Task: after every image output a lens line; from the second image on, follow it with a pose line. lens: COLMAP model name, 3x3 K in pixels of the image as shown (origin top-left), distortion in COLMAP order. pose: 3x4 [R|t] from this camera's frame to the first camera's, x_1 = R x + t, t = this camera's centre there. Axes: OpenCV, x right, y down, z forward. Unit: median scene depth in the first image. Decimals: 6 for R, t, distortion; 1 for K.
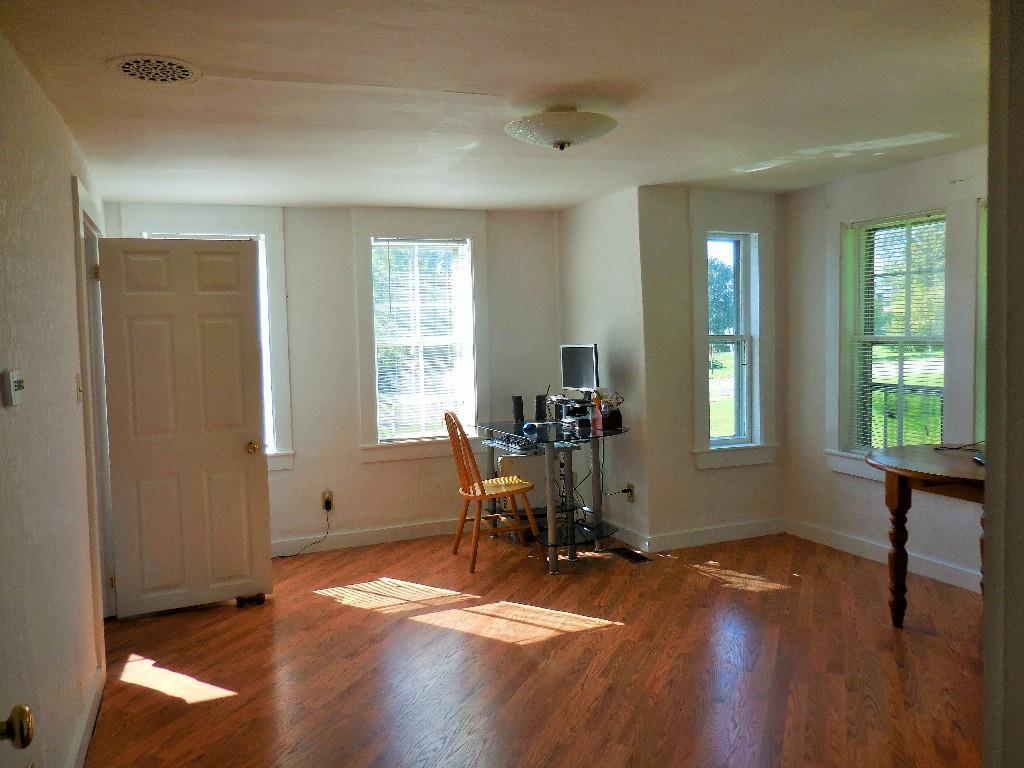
lens RADIAL K [[787.5, 0, 507.9], [0, 787.5, 384.2], [0, 0, 1]] dist [-0.007705, -0.003254]
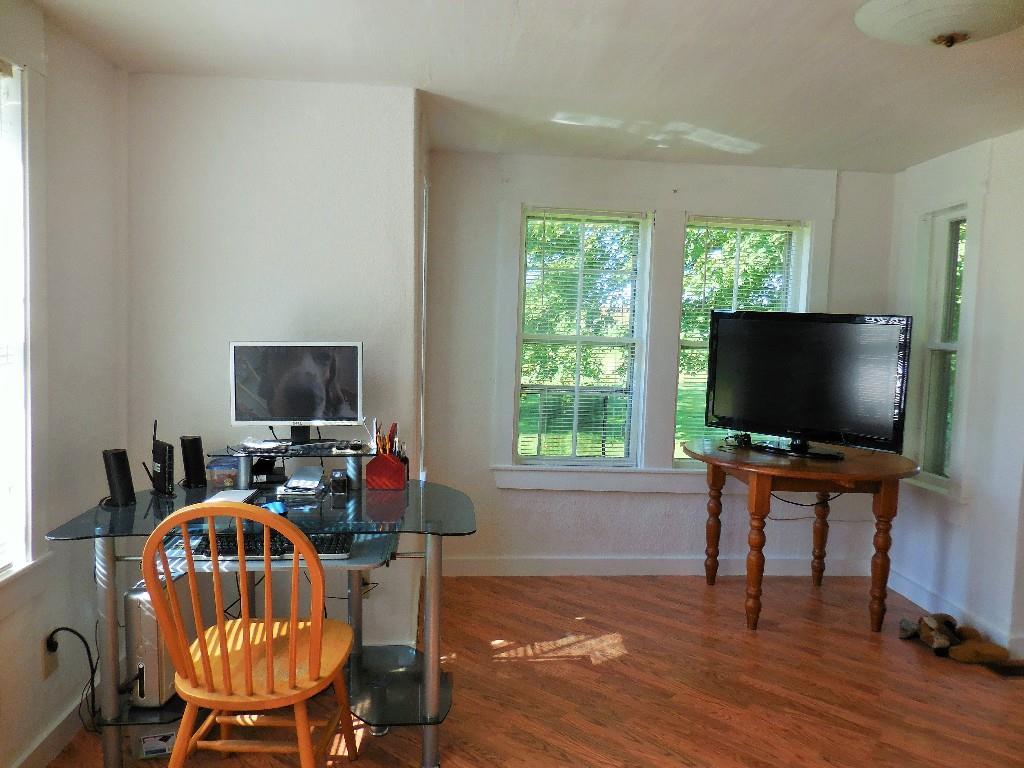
lens RADIAL K [[787.5, 0, 511.9], [0, 787.5, 381.0], [0, 0, 1]] dist [-0.007705, -0.003254]
pose [[0.283605, -0.047829, 0.957748, -0.456063], [0.016920, 0.998849, 0.044872, -0.052900], [-0.958792, 0.003479, 0.284088, 0.830211]]
